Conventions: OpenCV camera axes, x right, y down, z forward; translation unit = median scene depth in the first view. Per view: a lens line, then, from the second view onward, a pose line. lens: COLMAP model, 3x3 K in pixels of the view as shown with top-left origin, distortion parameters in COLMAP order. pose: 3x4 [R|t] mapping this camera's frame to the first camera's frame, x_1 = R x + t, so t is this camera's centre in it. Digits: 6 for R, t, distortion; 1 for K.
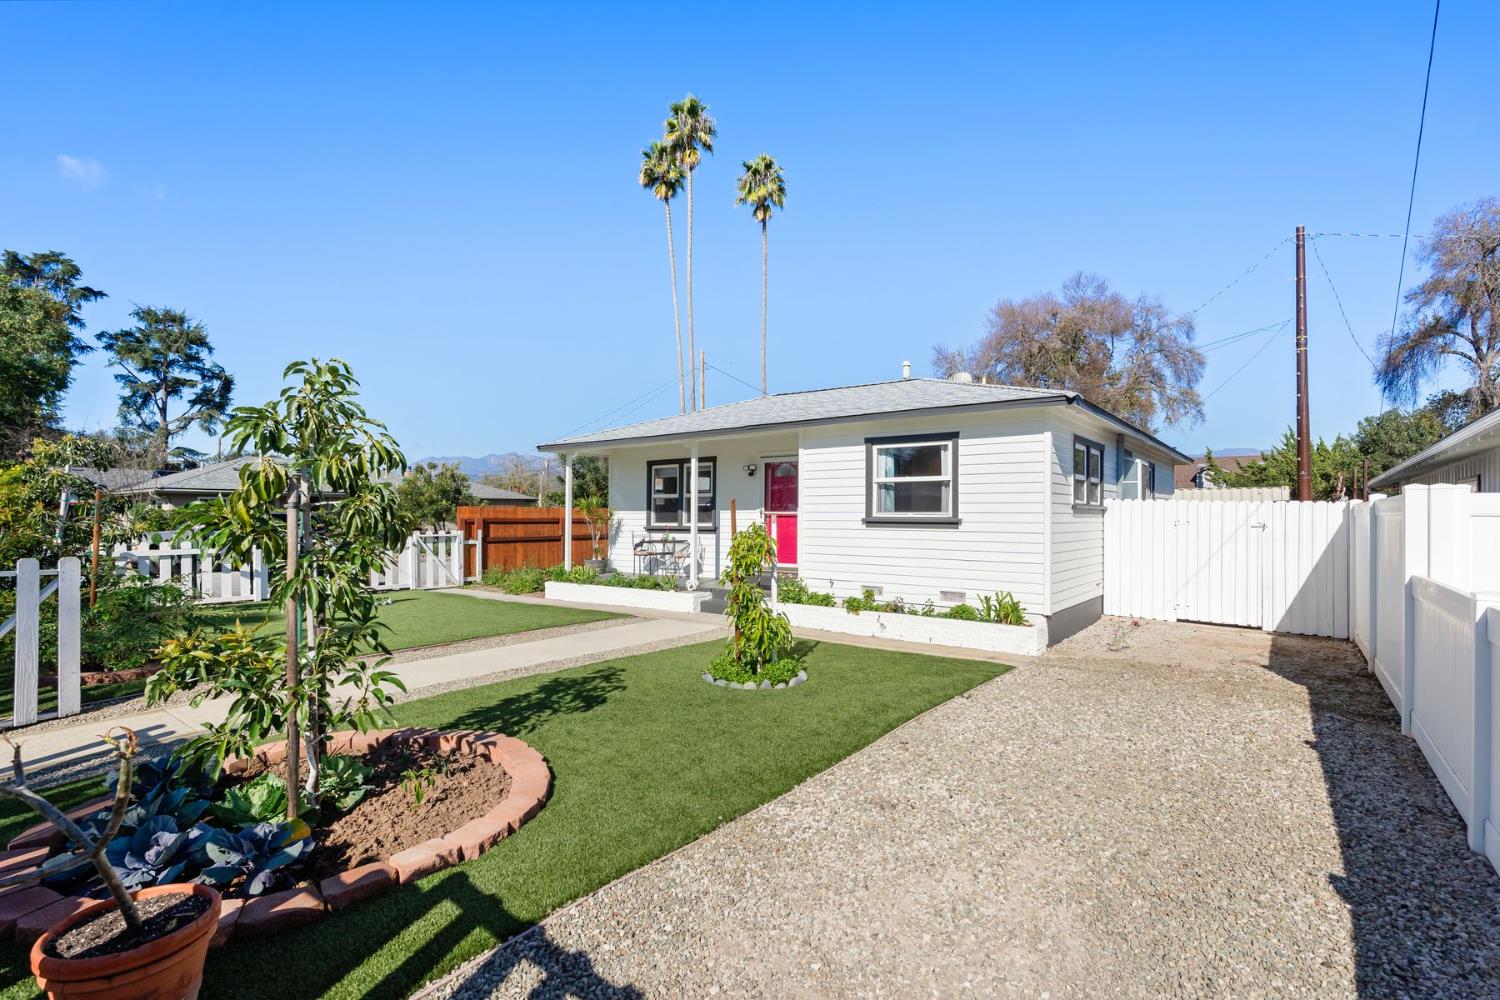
lens RADIAL K [[721.0, 0, 744.6], [0, 721.0, 508.3], [0, 0, 1]] dist [-0.009538, -0.000260]
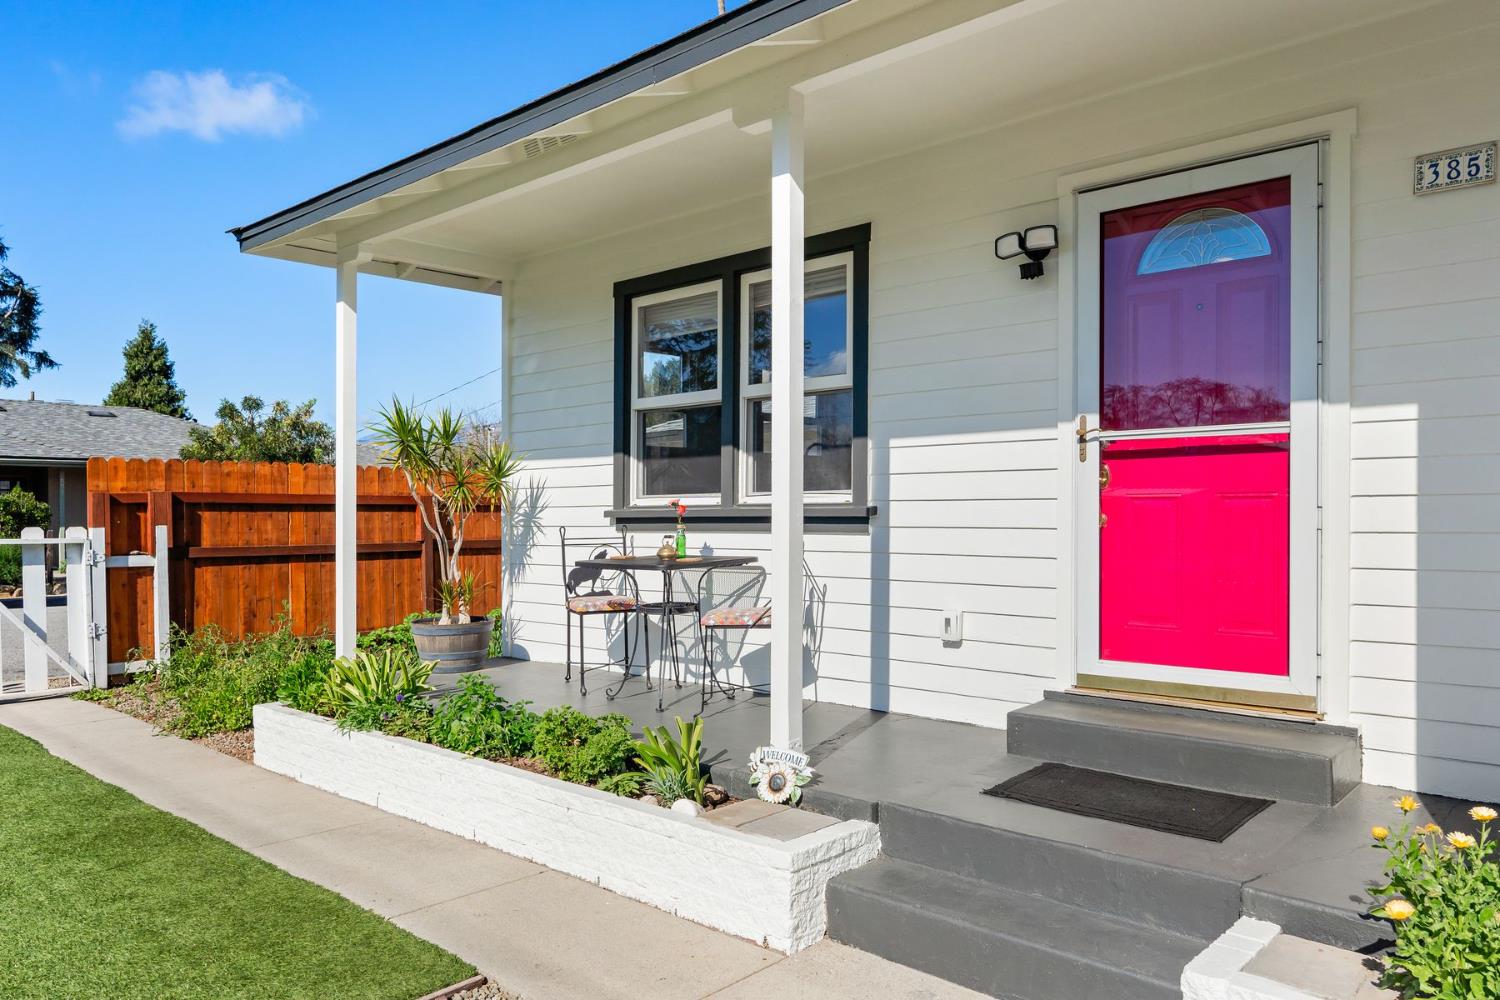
lens RADIAL K [[1078.9, 0, 745.0], [0, 1078.9, 506.2], [0, 0, 1]] dist [-0.014736, 0.000557]
pose [[0.995971, -0.006922, -0.089413, -0.047161], [0.007496, 0.999953, 0.006086, 0.022533], [0.089366, -0.006732, 0.995976, 0.592960]]
